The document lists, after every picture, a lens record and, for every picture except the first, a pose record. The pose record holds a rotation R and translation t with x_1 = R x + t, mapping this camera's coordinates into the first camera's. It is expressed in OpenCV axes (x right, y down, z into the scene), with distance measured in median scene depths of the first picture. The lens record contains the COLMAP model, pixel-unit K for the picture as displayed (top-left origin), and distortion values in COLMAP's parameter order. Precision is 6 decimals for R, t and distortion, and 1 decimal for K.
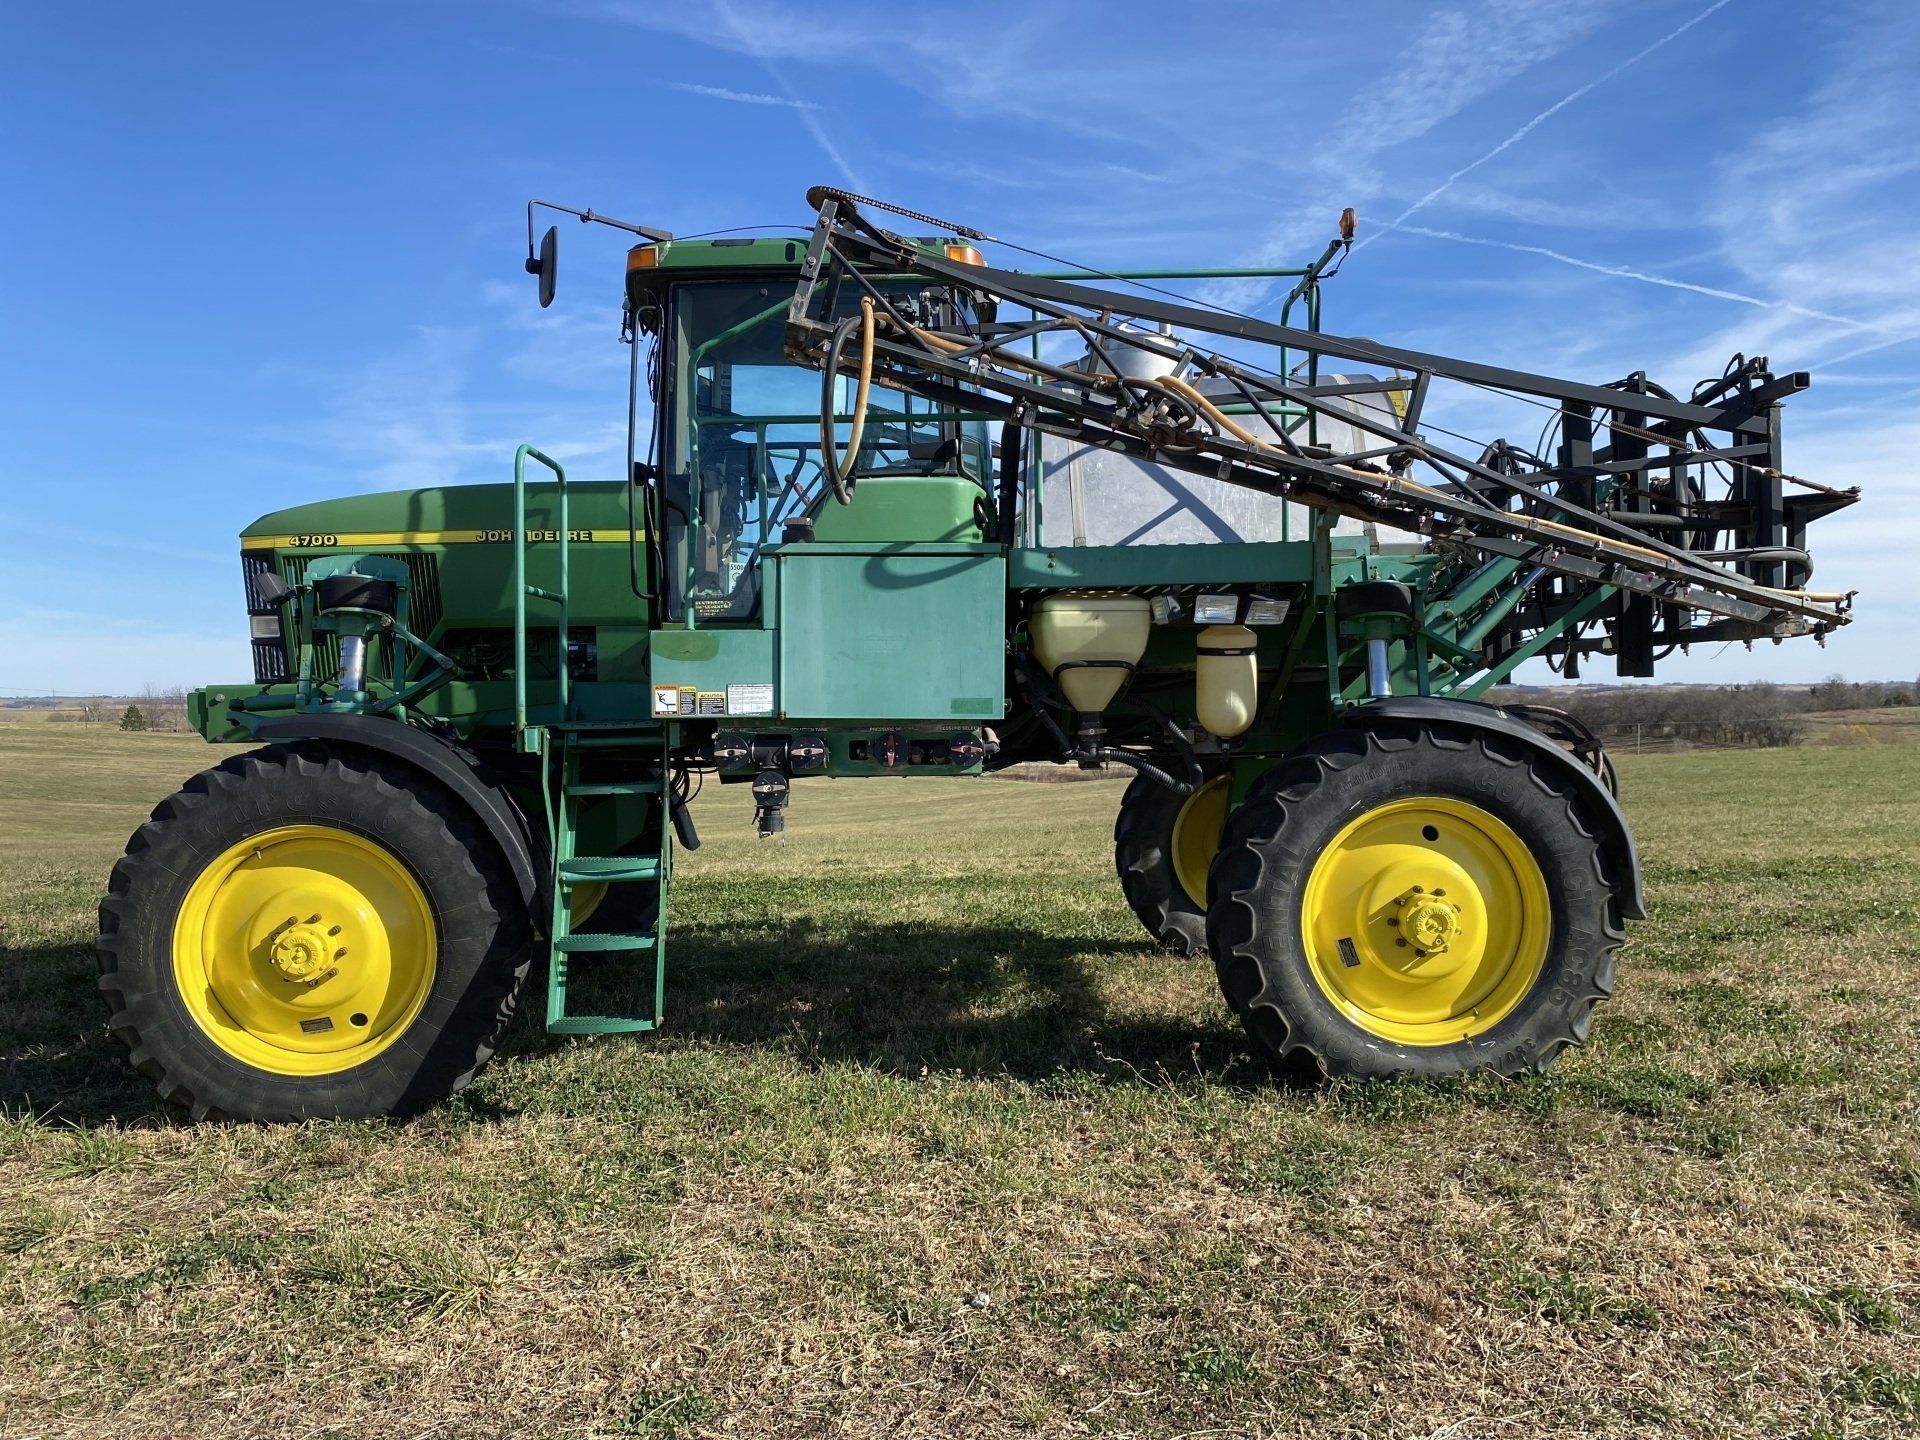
lens RADIAL K [[1468.9, 0, 952.9], [0, 1468.9, 727.4], [0, 0, 1]] dist [0.044324, -0.058276]
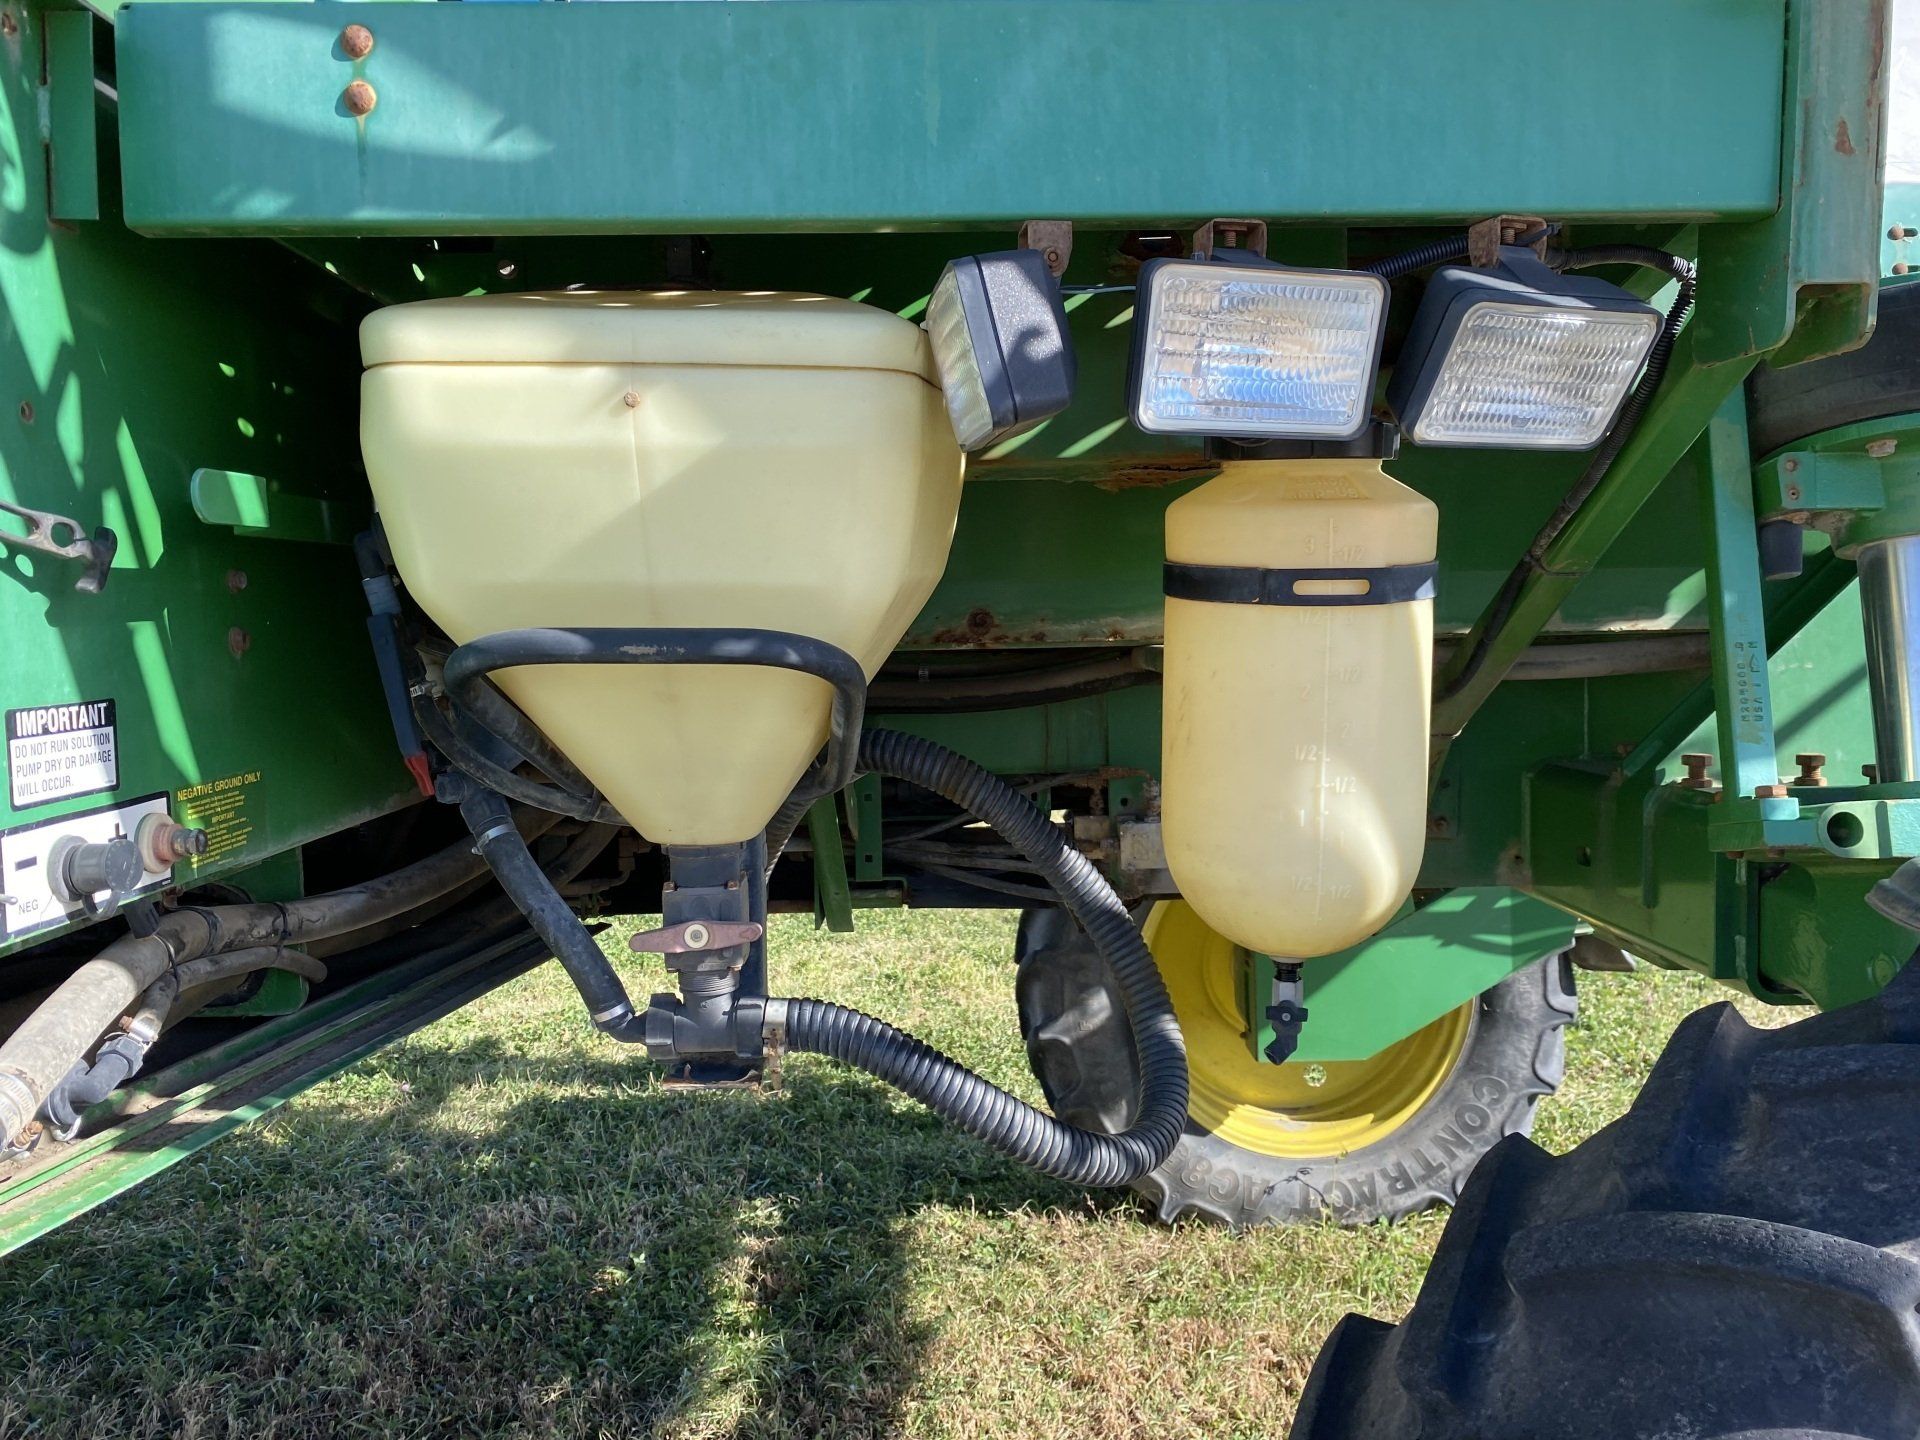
lens RADIAL K [[1467.3, 0, 961.5], [0, 1467.3, 679.7], [0, 0, 1]] dist [-0.000654, -0.013022]
pose [[0.999973, 0.007305, -0.000674, 0.143835], [-0.007279, 0.999406, 0.033689, -0.046514], [0.000920, -0.033683, 0.999432, 0.825174]]
